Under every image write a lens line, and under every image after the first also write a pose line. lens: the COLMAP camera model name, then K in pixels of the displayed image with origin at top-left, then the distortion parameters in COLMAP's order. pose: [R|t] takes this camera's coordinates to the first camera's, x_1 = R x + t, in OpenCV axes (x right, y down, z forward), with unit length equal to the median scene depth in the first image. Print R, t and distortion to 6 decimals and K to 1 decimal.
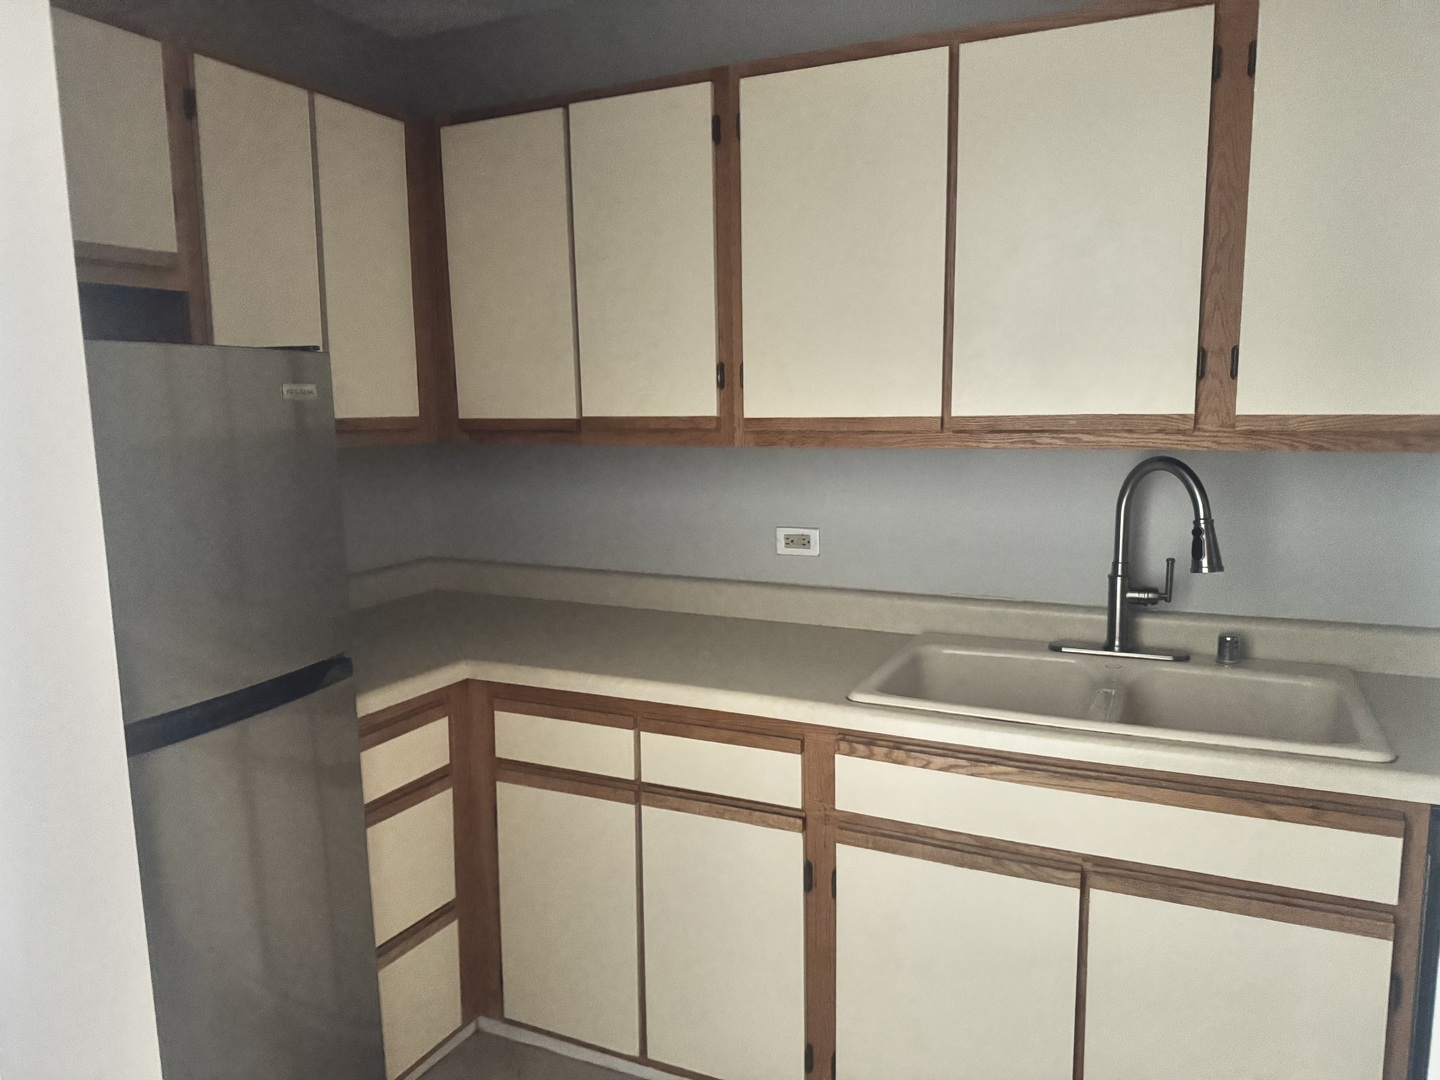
lens RADIAL K [[1023.1, 0, 729.9], [0, 1023.1, 541.5], [0, 0, 1]] dist [0.083530, -0.088587]
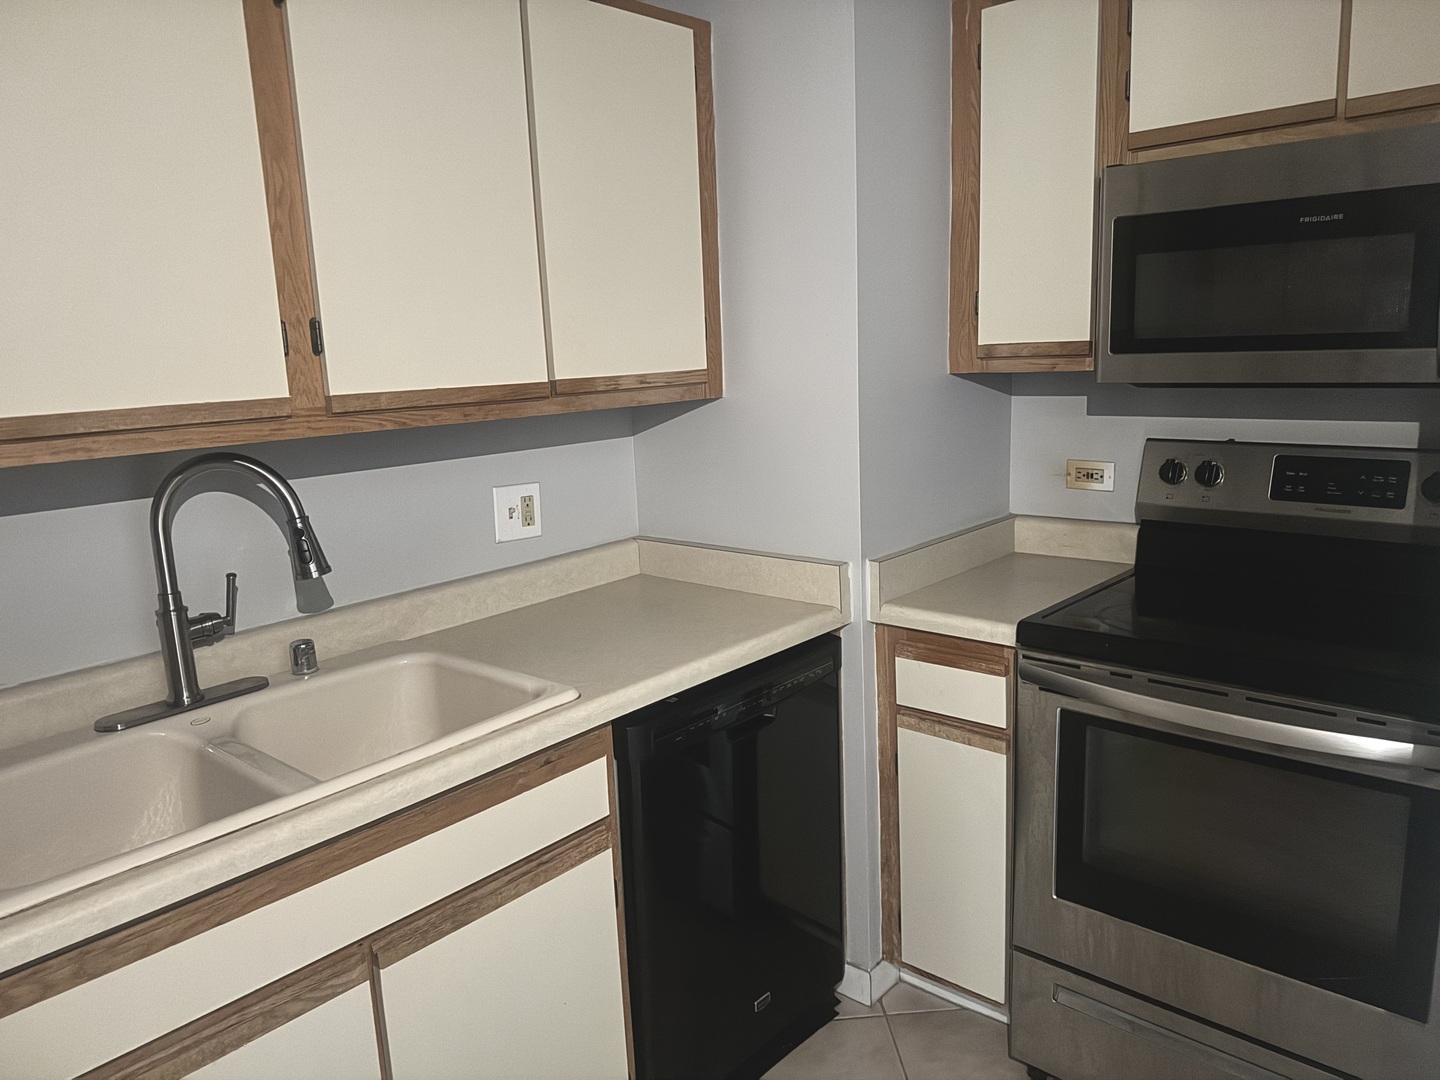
lens RADIAL K [[1023.1, 0, 729.9], [0, 1023.1, 541.5], [0, 0, 1]] dist [0.083530, -0.088587]
pose [[0.304595, -0.184798, 0.934383, -0.245600], [0.173479, 0.975353, 0.136350, -0.056975], [-0.936551, 0.120564, 0.329146, 0.372069]]
